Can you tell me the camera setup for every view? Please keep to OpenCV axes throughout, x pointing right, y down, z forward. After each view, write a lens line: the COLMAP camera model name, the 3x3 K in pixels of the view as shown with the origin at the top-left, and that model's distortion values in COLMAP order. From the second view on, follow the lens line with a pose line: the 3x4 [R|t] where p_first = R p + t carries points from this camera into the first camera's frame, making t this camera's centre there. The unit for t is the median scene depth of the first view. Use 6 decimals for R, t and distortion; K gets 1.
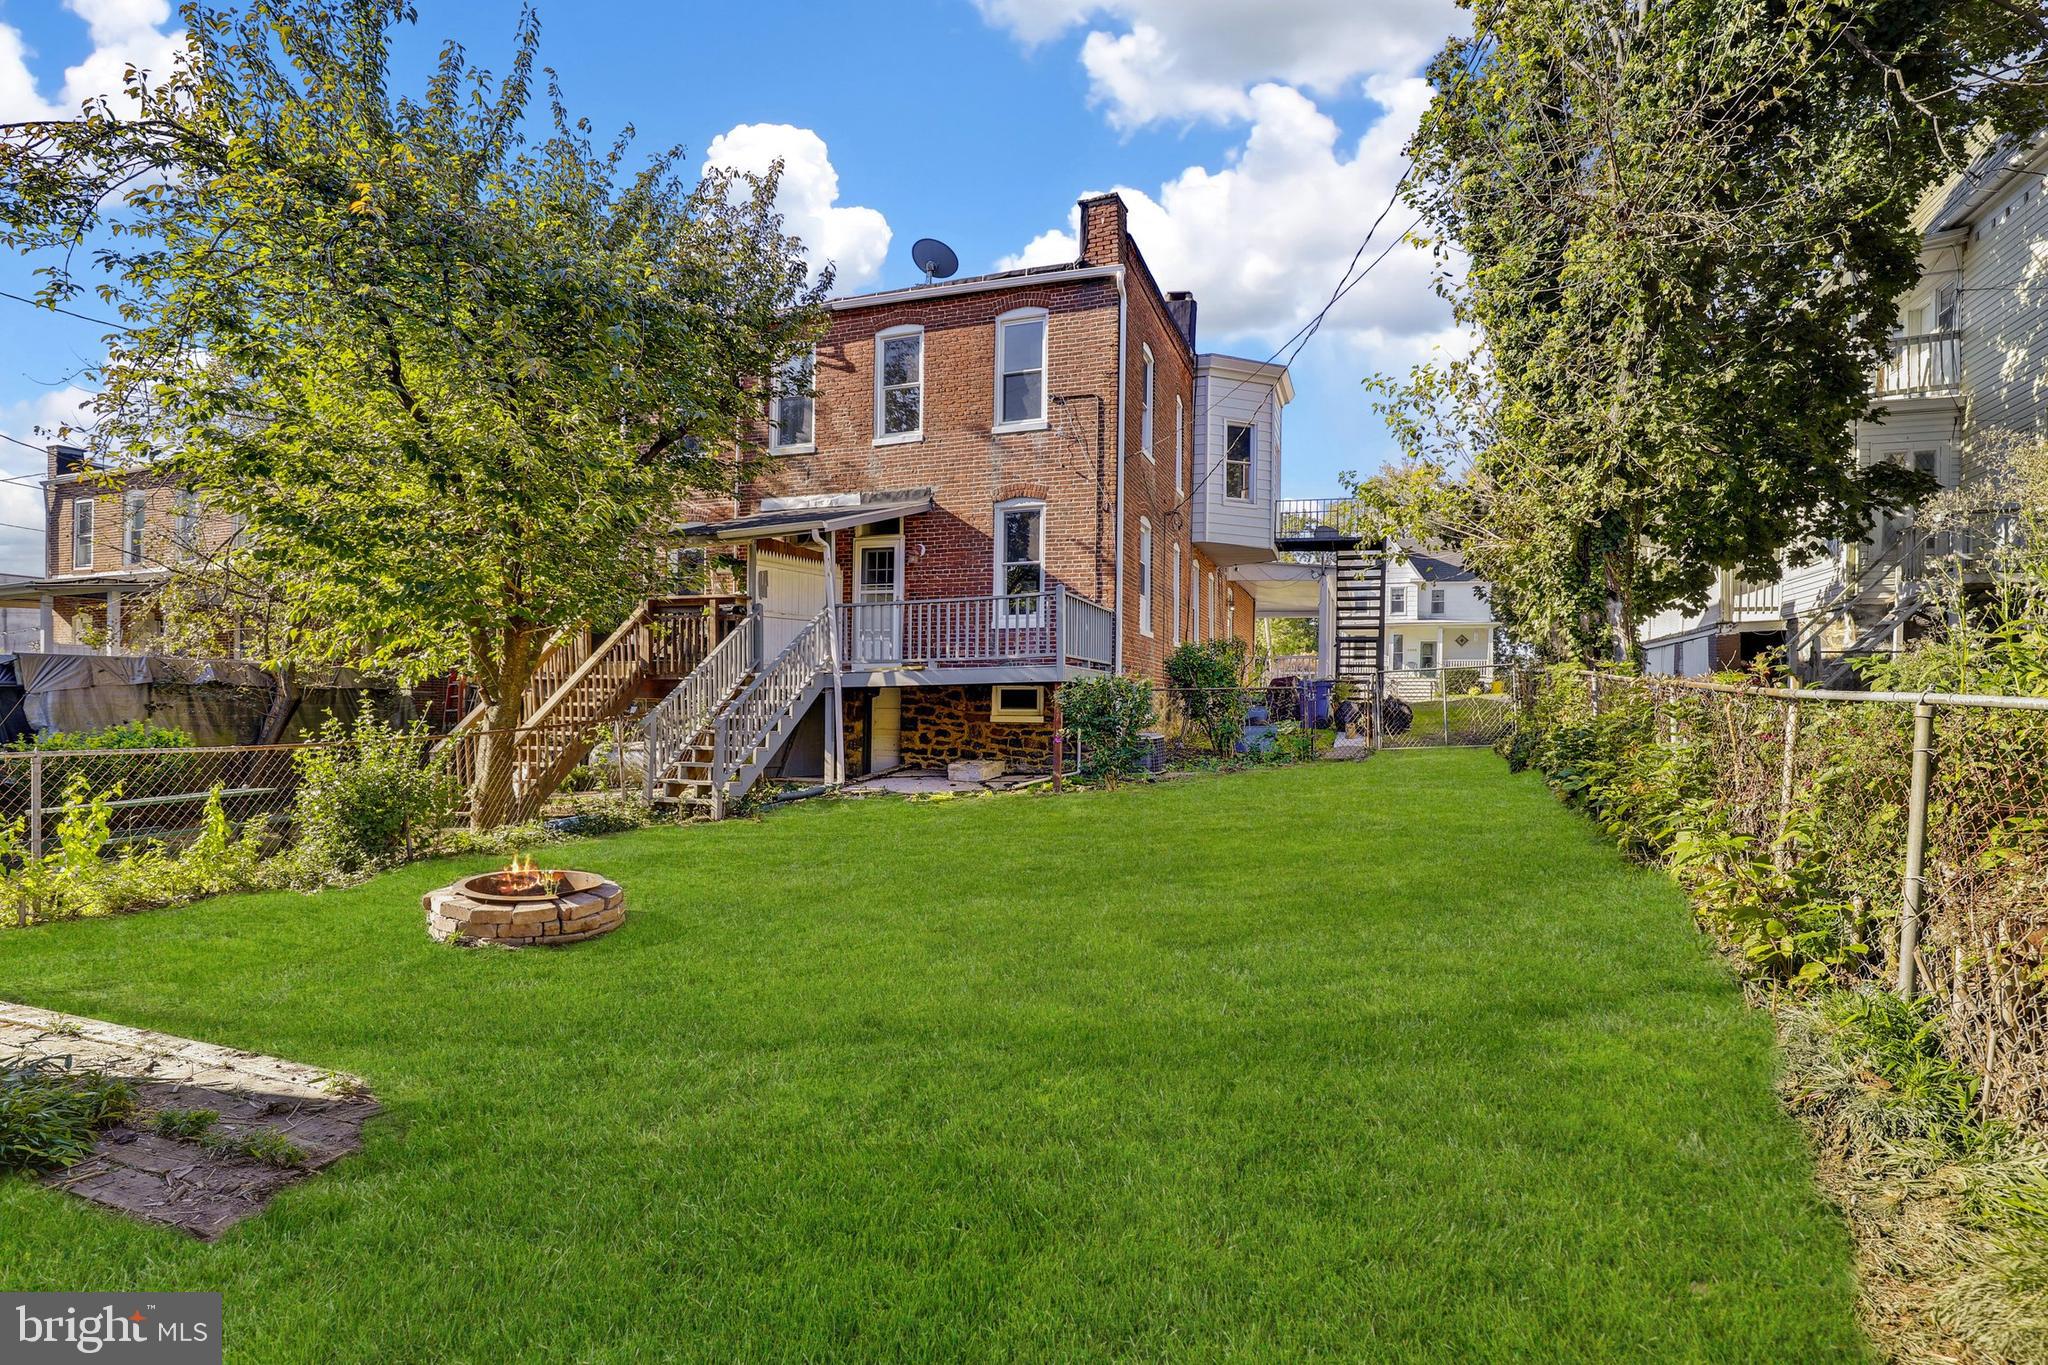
lens RADIAL K [[923.2, 0, 1023.8], [0, 923.2, 755.7], [0, 0, 1]] dist [-0.019931, 0.000903]
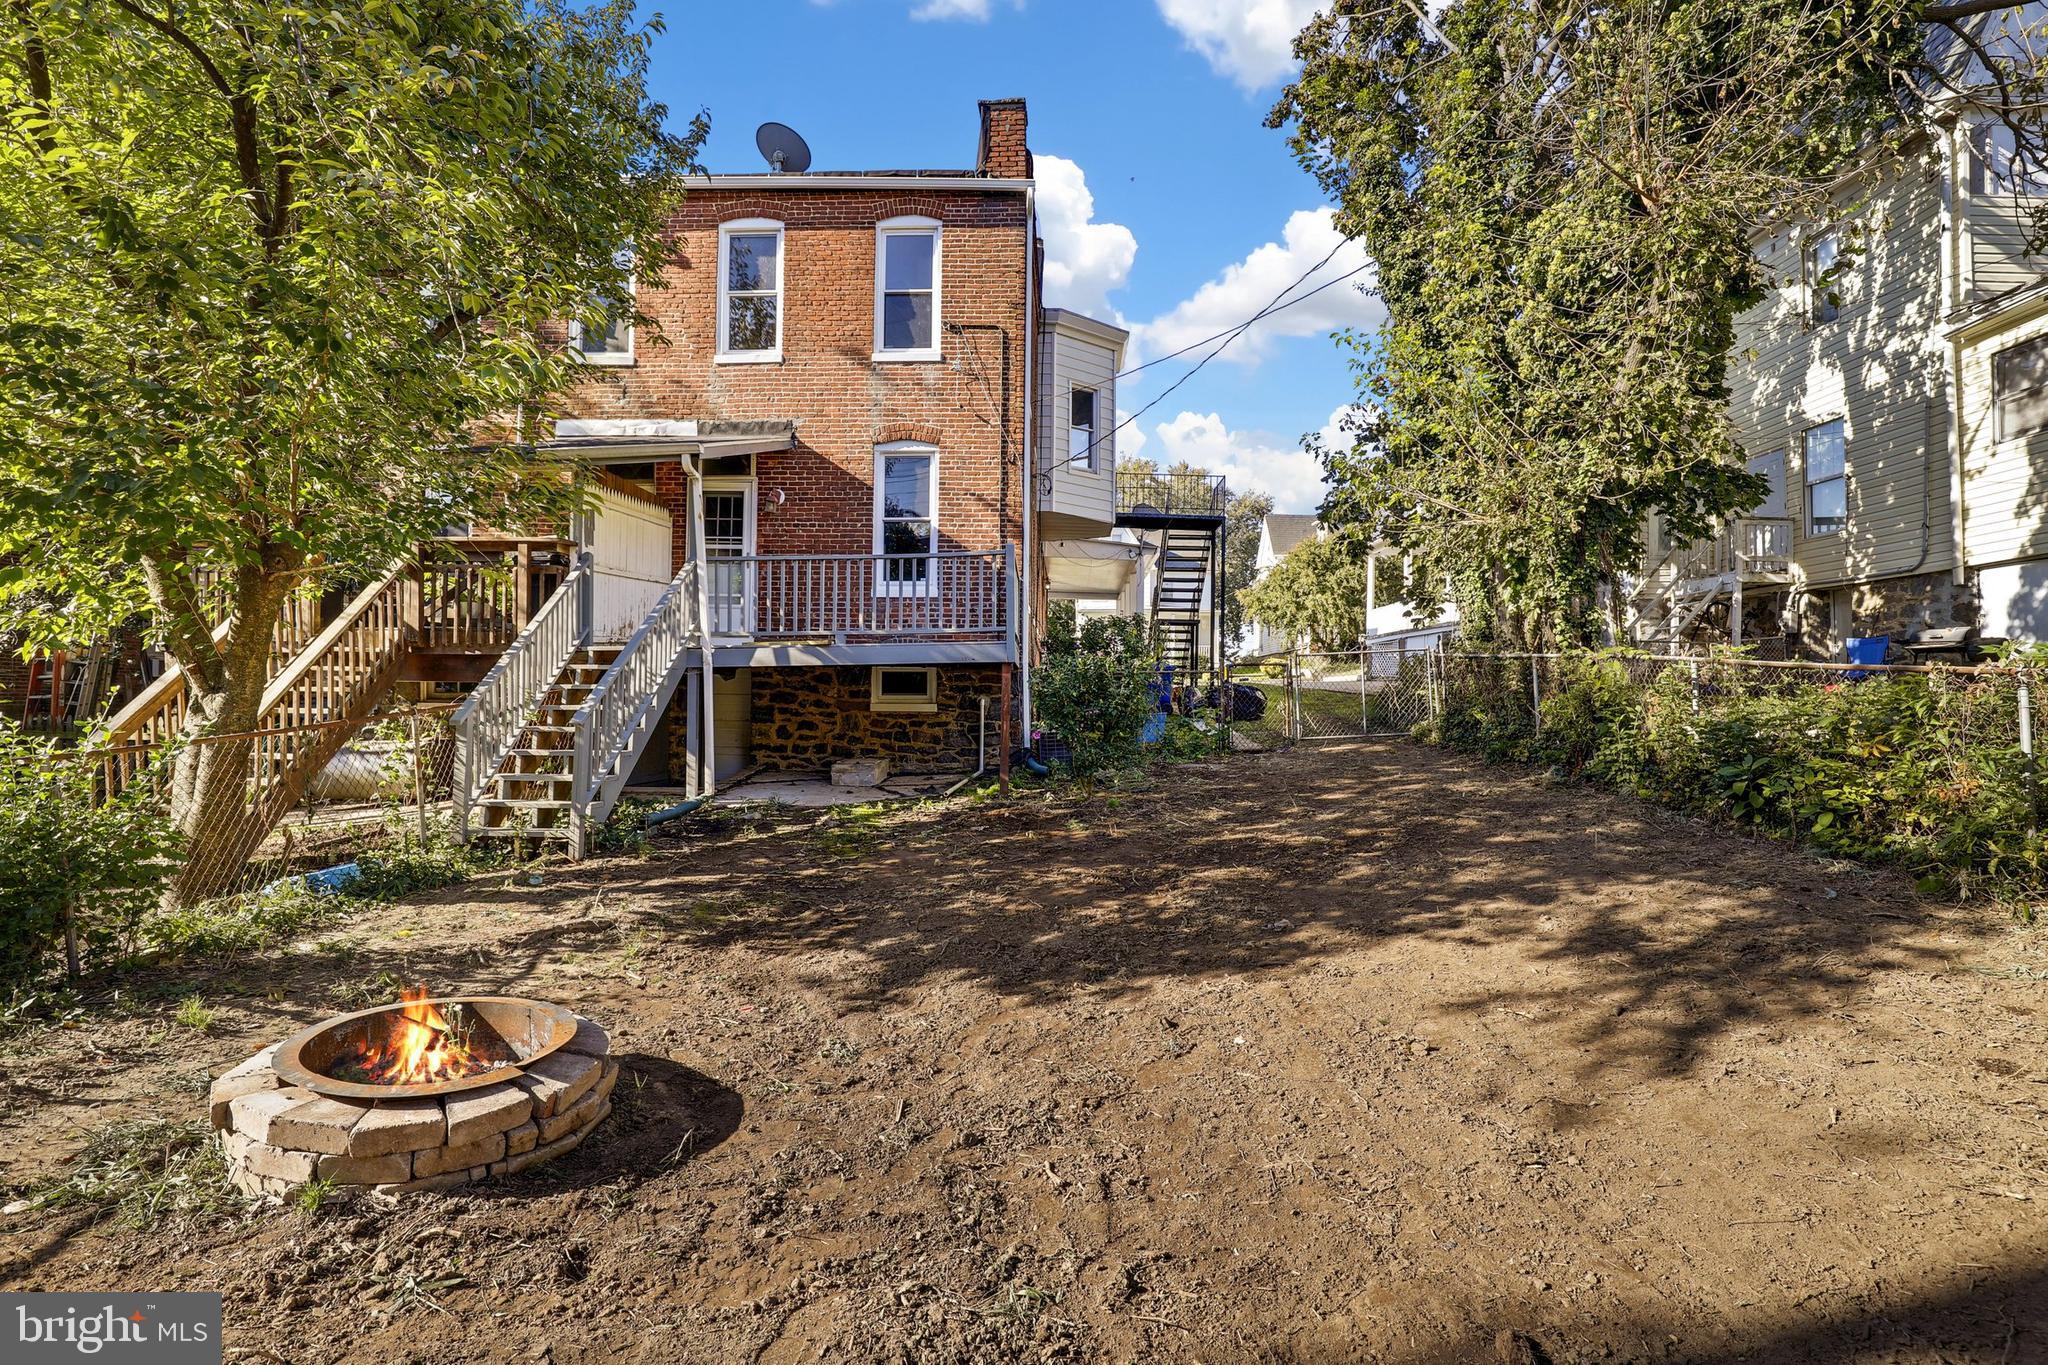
lens RADIAL K [[956.2, 0, 1025.6], [0, 956.2, 711.4], [0, 0, 1]] dist [-0.027039, 0.001154]
pose [[0.958321, -0.004912, 0.285652, -0.150499], [0.013638, 0.999499, -0.028565, -0.010795], [-0.285368, 0.031270, 0.957908, 0.158864]]
